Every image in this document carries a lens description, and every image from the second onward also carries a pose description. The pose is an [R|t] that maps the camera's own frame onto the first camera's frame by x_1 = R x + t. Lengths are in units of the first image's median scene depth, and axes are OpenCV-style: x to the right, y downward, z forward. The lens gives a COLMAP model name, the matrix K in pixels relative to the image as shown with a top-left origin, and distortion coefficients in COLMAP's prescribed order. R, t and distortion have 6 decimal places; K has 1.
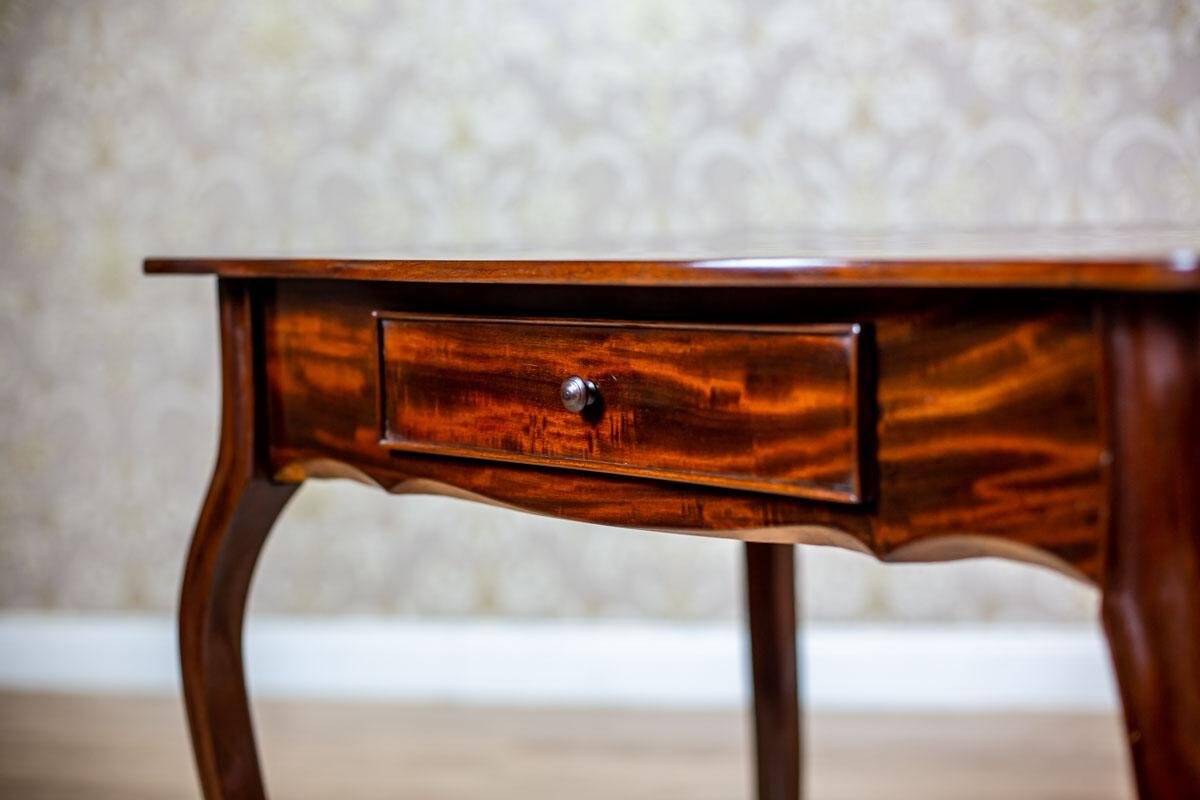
lens RADIAL K [[1768.9, 0, 600.0], [0, 1768.9, 400.0], [0, 0, 1]] dist [-0.168040, 0.157634]
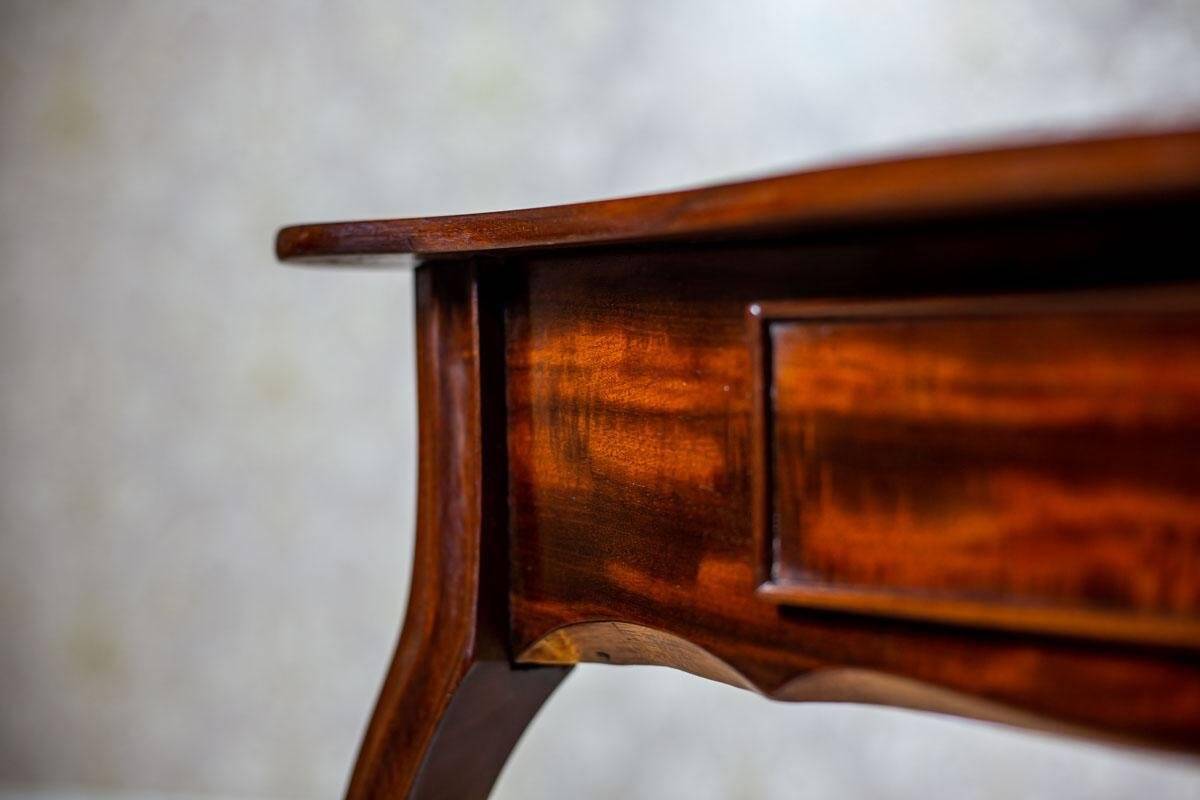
lens RADIAL K [[1768.9, 0, 600.0], [0, 1768.9, 400.0], [0, 0, 1]] dist [-0.168040, 0.157634]
pose [[0.994820, 0.007269, -0.101391, -0.121652], [-0.016441, 0.995814, -0.089914, 0.017268], [0.100313, 0.091116, 0.990775, 0.540184]]
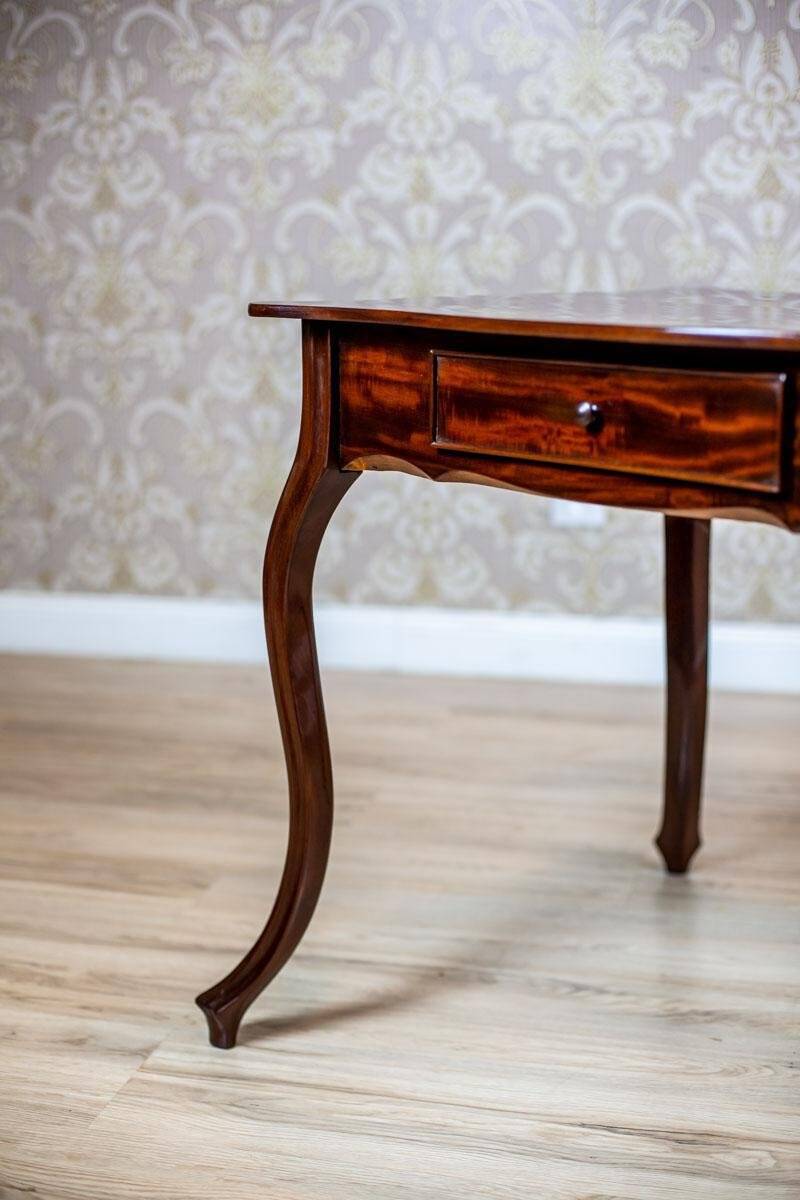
lens RADIAL K [[1768.9, 0, 400.0], [0, 1768.9, 600.0], [0, 0, 1]] dist [-0.168040, 0.157634]
pose [[0.998750, 0.034878, -0.035817, -0.096340], [-0.031053, 0.994269, 0.102293, 0.004828], [0.039179, -0.101053, 0.994109, -0.414870]]
